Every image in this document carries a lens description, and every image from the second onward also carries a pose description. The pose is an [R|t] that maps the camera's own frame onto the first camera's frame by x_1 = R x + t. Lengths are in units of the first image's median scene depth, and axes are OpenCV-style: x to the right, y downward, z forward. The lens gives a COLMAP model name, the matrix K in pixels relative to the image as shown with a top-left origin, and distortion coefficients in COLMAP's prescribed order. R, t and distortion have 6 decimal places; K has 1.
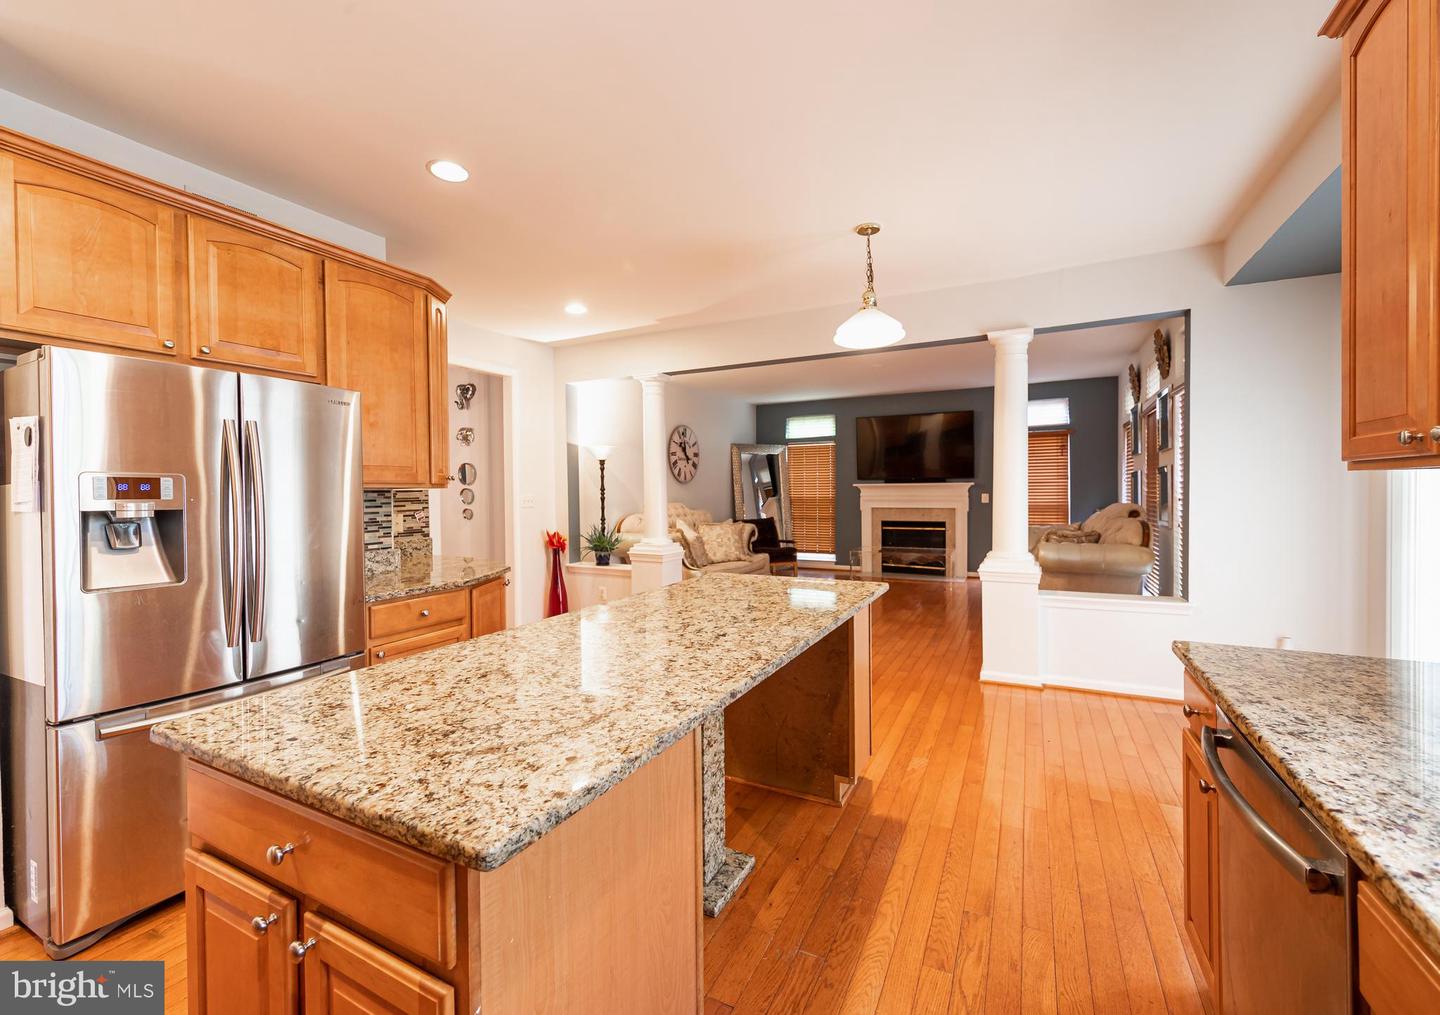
lens RADIAL K [[601.2, 0, 720.6], [0, 601.2, 498.5], [0, 0, 1]] dist [0.008471, 0.000012]
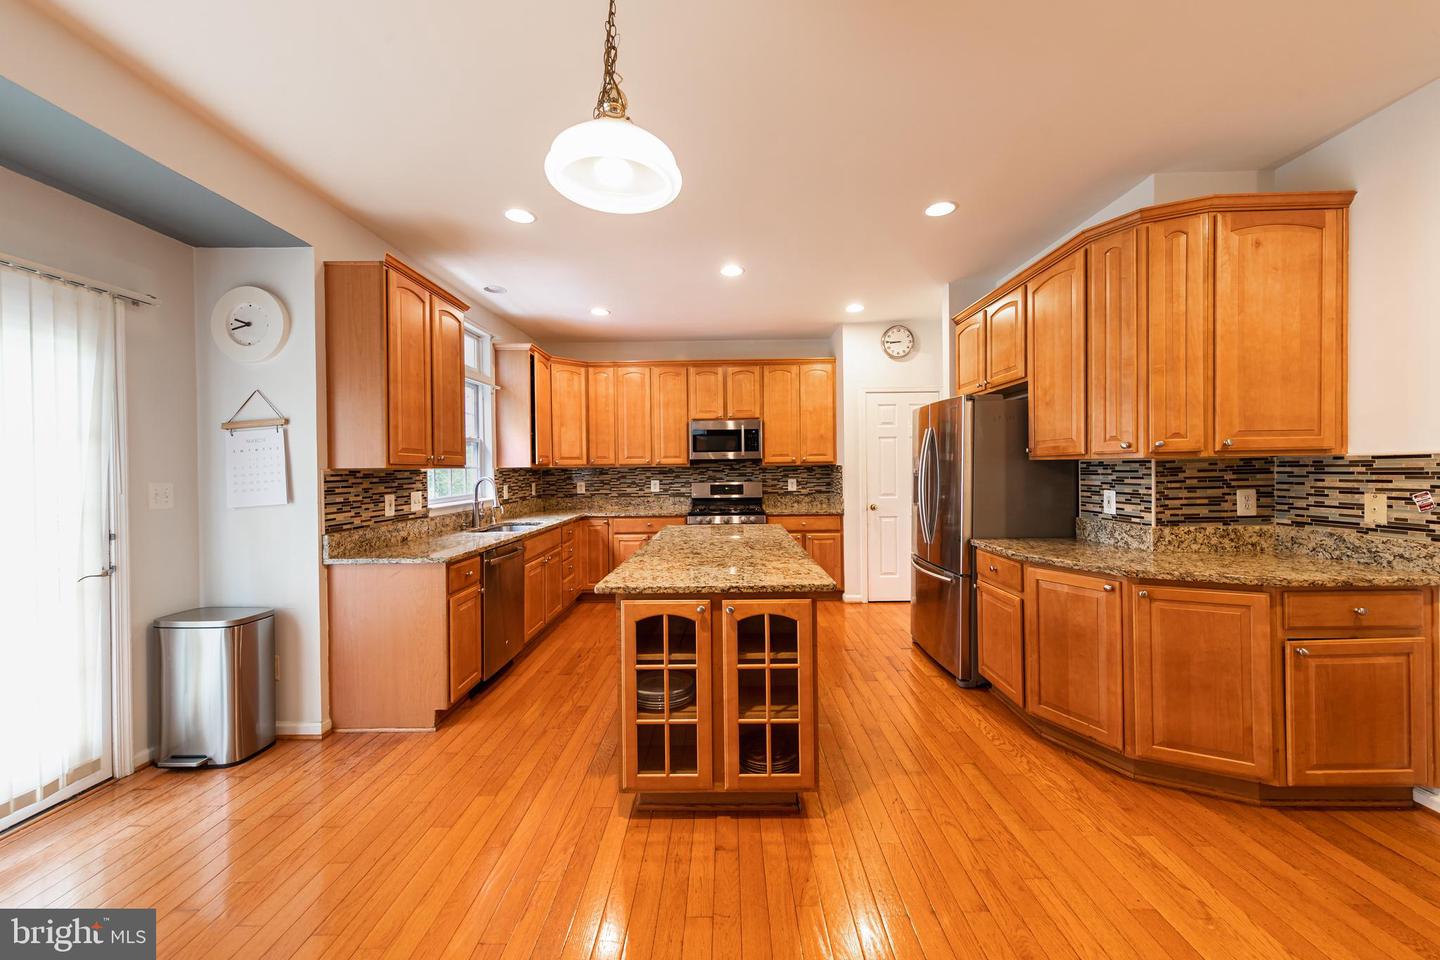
lens RADIAL K [[539.4, 0, 721.8], [0, 539.4, 472.6], [0, 0, 1]] dist [0.010450, -0.001905]
pose [[-0.892646, 0.024151, -0.450110, 0.216293], [0.016157, 0.999636, 0.021595, -0.013230], [0.450468, 0.012005, -0.892712, 0.828955]]
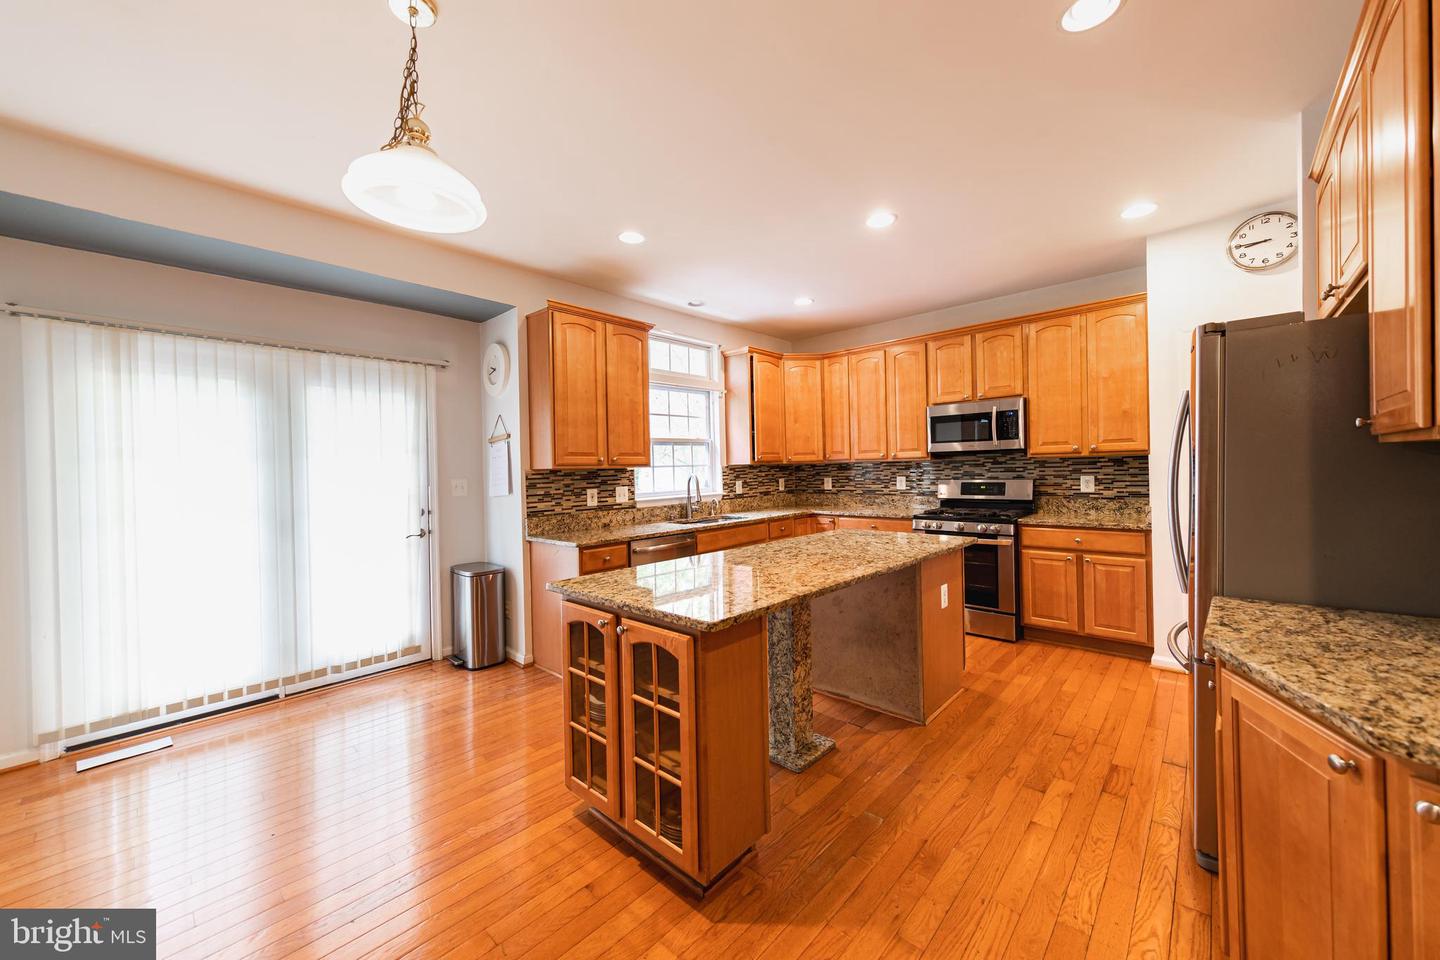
lens RADIAL K [[537.5, 0, 723.6], [0, 537.5, 471.3], [0, 0, 1]] dist [0.009552, -0.000194]
pose [[-0.965527, 0.031030, 0.258447, -0.082612], [0.035848, 0.999260, 0.013950, -0.010183], [-0.257823, 0.022734, -0.965925, 0.802821]]
